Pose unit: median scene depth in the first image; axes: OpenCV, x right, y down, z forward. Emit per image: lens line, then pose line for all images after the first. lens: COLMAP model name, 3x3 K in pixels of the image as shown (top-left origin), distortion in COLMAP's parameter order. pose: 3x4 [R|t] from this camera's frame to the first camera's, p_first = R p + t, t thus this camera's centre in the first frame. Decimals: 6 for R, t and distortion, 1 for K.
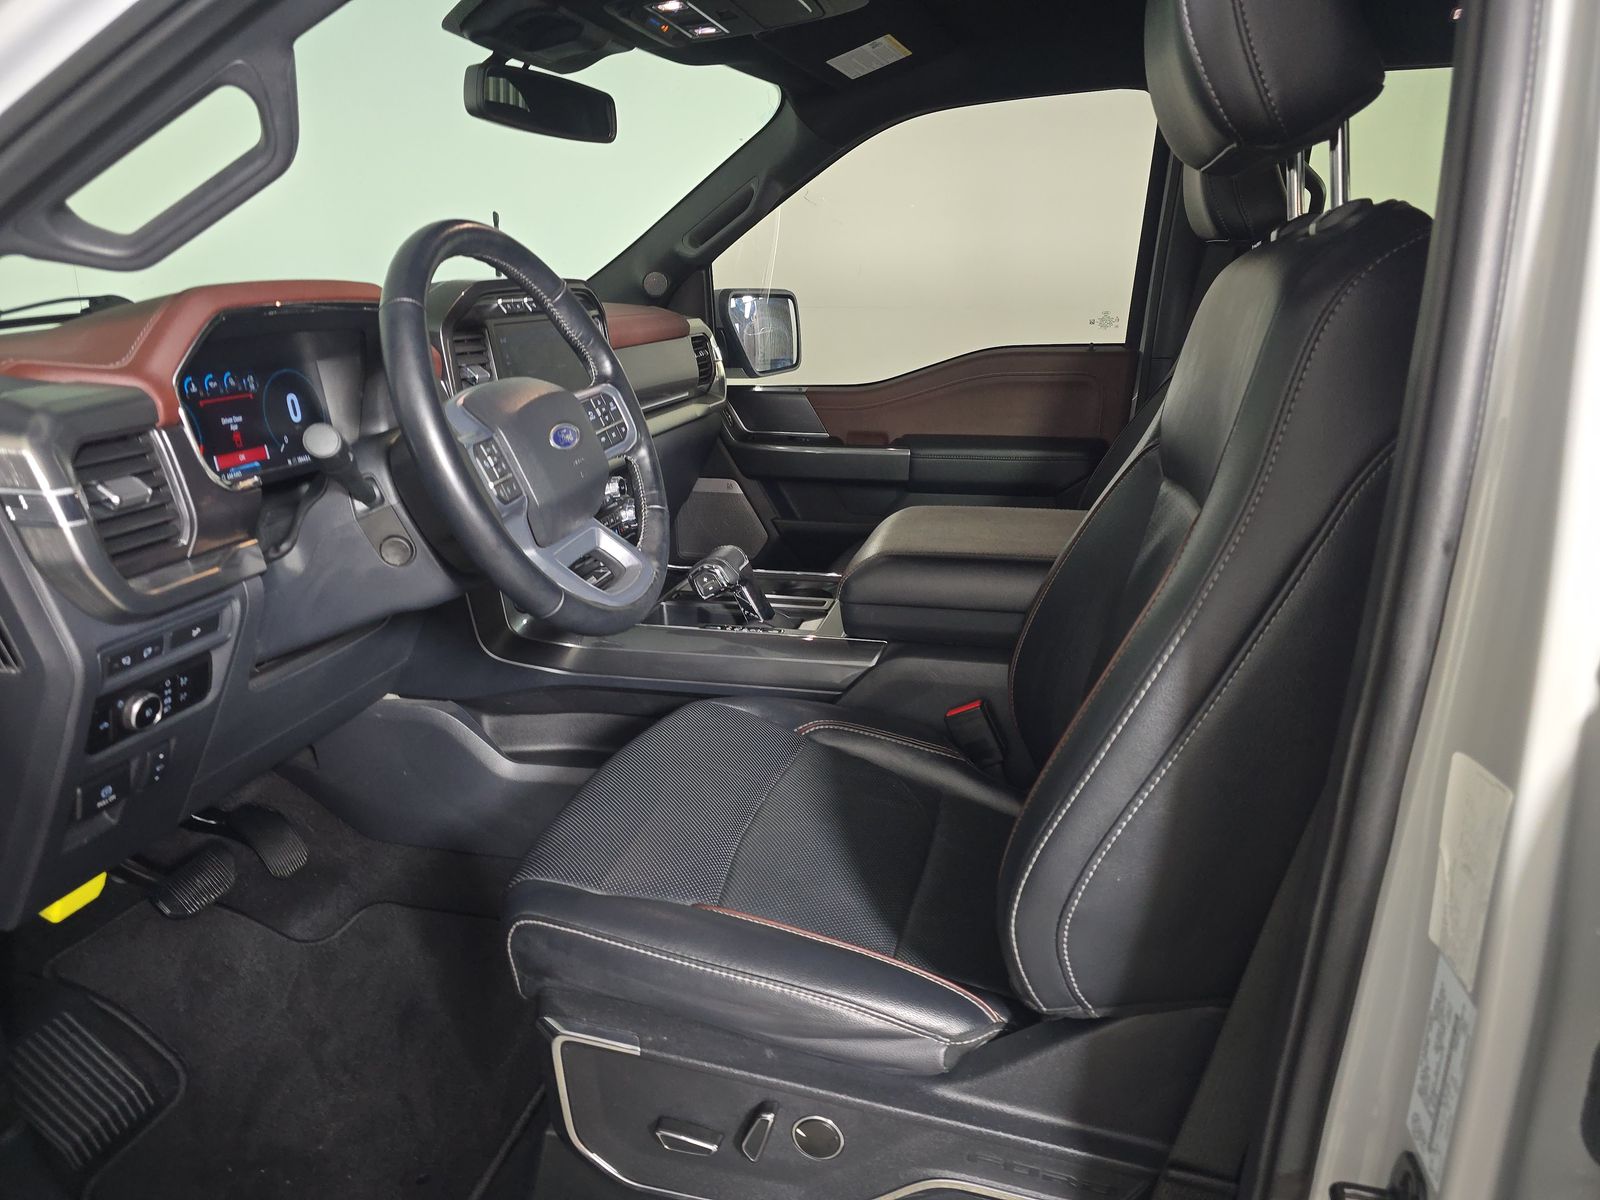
lens RADIAL K [[1086.7, 0, 787.2], [0, 1086.7, 602.3], [0, 0, 1]] dist [0.053065, -0.066374]
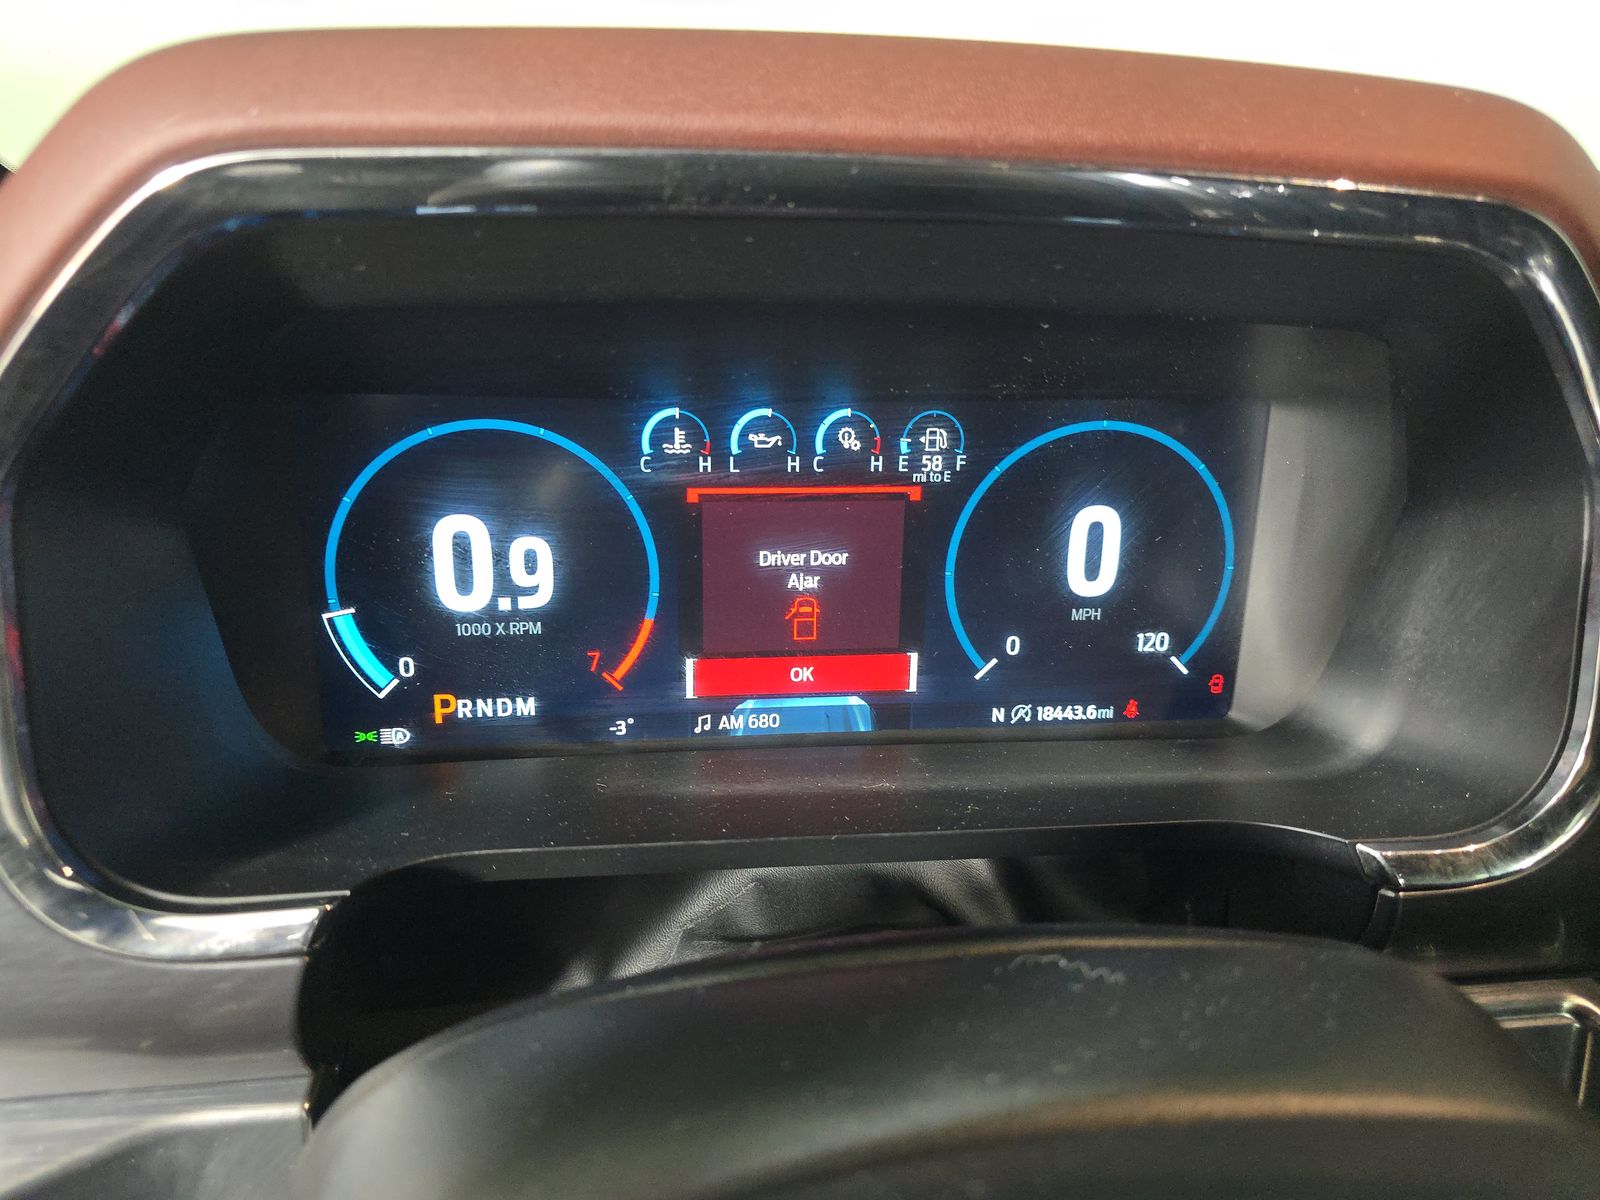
lens RADIAL K [[1091.2, 0, 795.3], [0, 1091.2, 588.5], [0, 0, 1]] dist [0.059427, -0.077586]
pose [[0.369875, 0.356585, -0.857927, -0.238738], [-0.305510, 0.918743, 0.250149, -0.233575], [0.877414, 0.169581, 0.448760, 0.857339]]
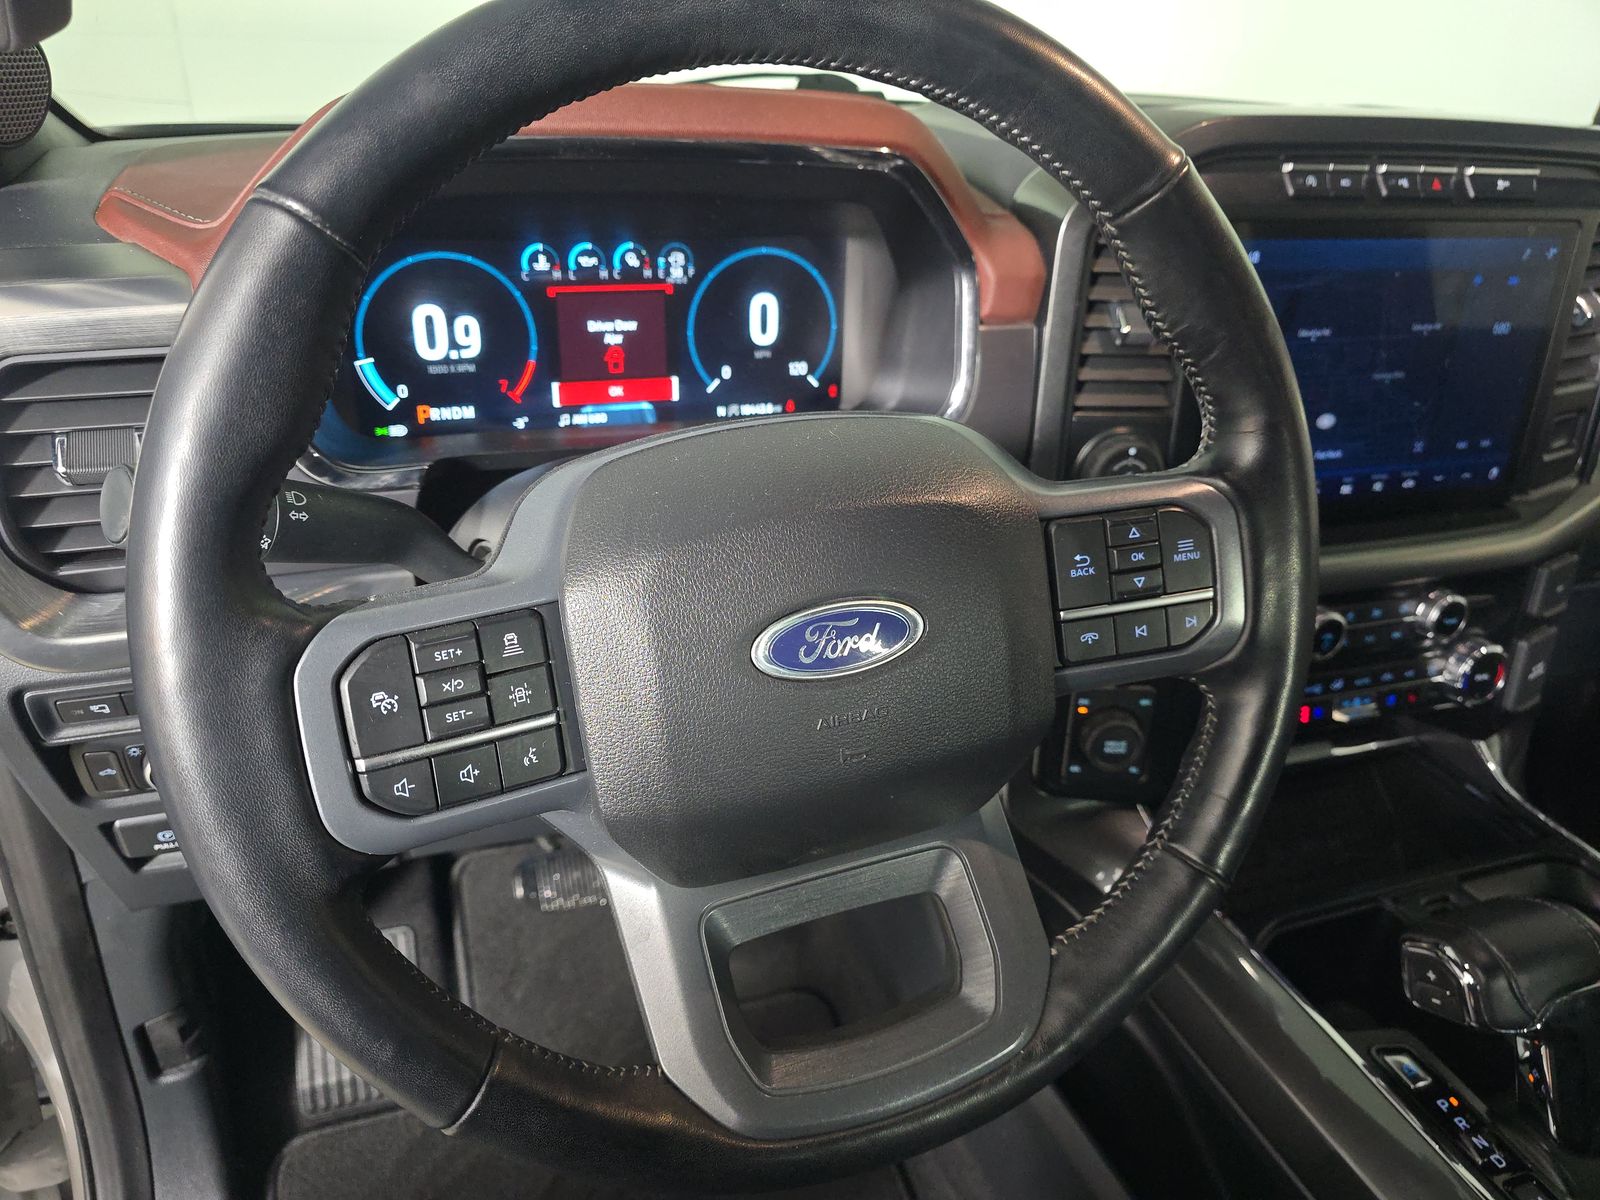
lens RADIAL K [[1086.7, 0, 787.2], [0, 1086.7, 602.3], [0, 0, 1]] dist [0.053065, -0.066374]
pose [[0.551891, 0.435602, -0.711103, 0.024333], [-0.299797, 0.899356, 0.318246, -0.245958], [0.778163, 0.037549, 0.626938, 0.709235]]
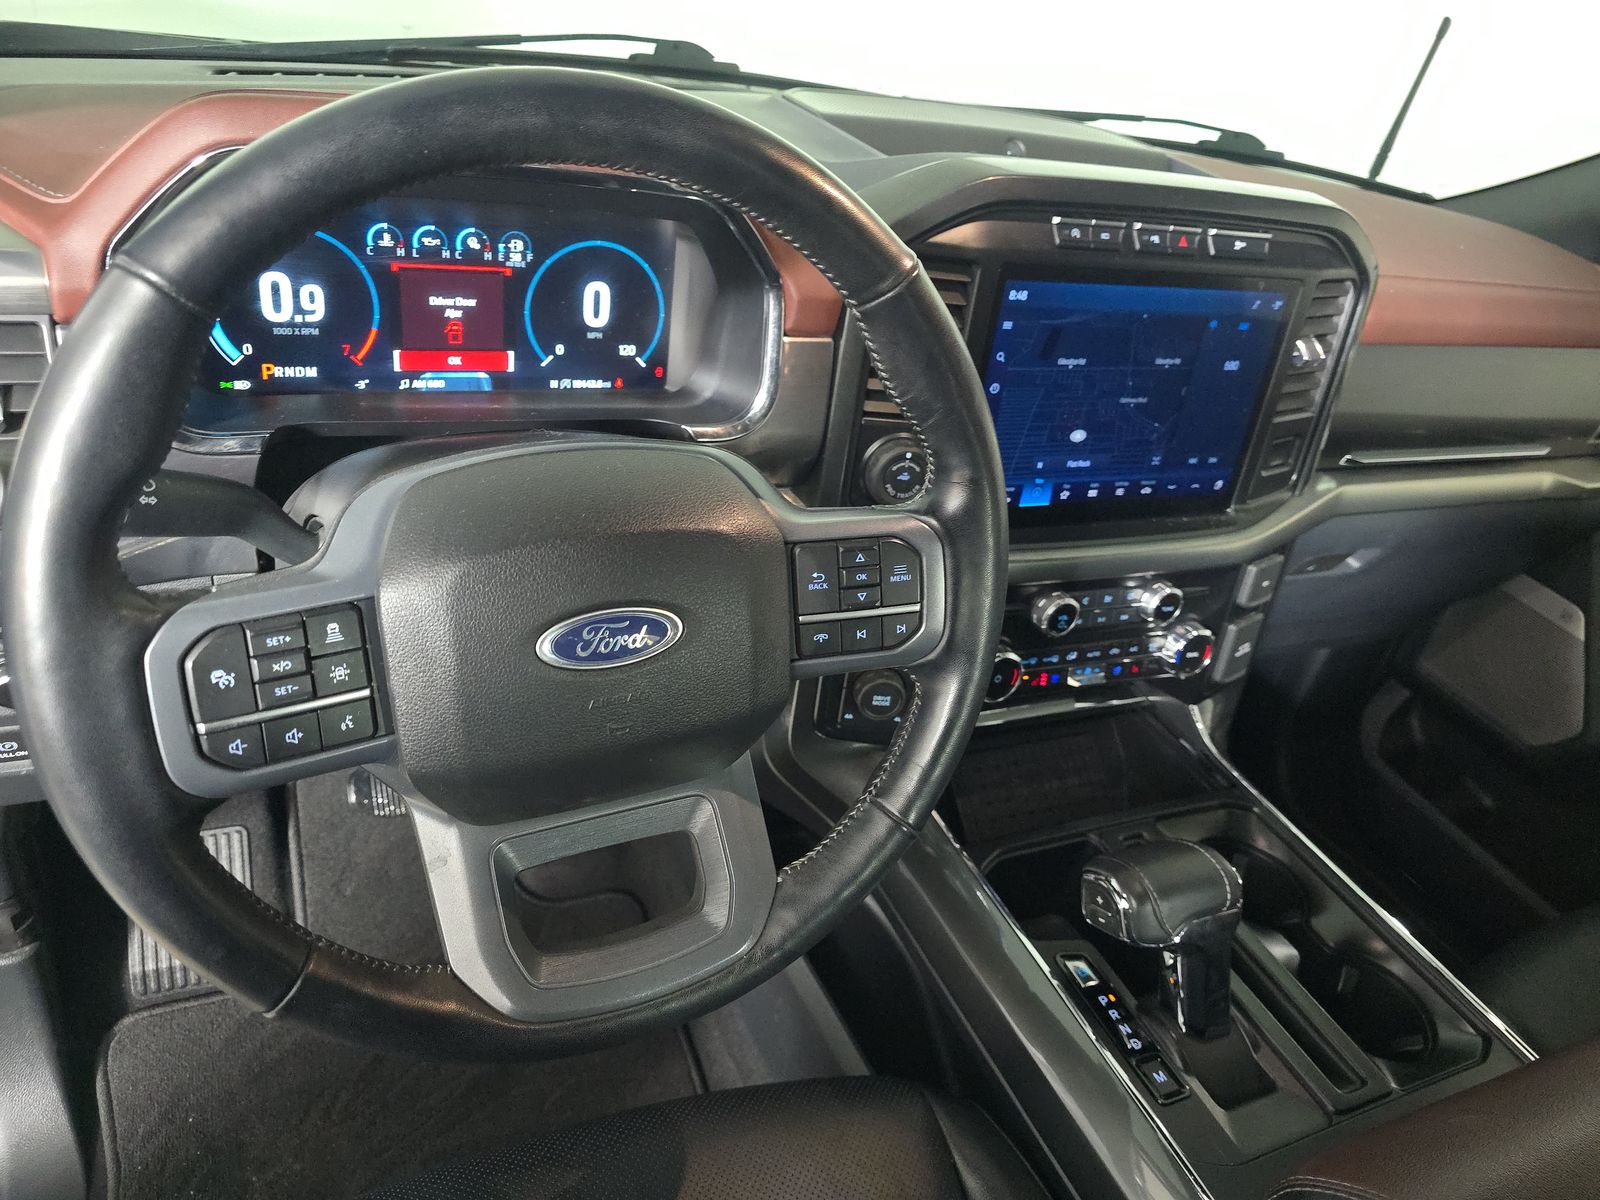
lens RADIAL K [[1086.7, 0, 787.2], [0, 1086.7, 602.3], [0, 0, 1]] dist [0.053065, -0.066374]
pose [[0.601789, 0.529373, -0.598008, 0.081956], [-0.395007, 0.848059, 0.353220, -0.317637], [0.694132, 0.023653, 0.719459, 0.678928]]
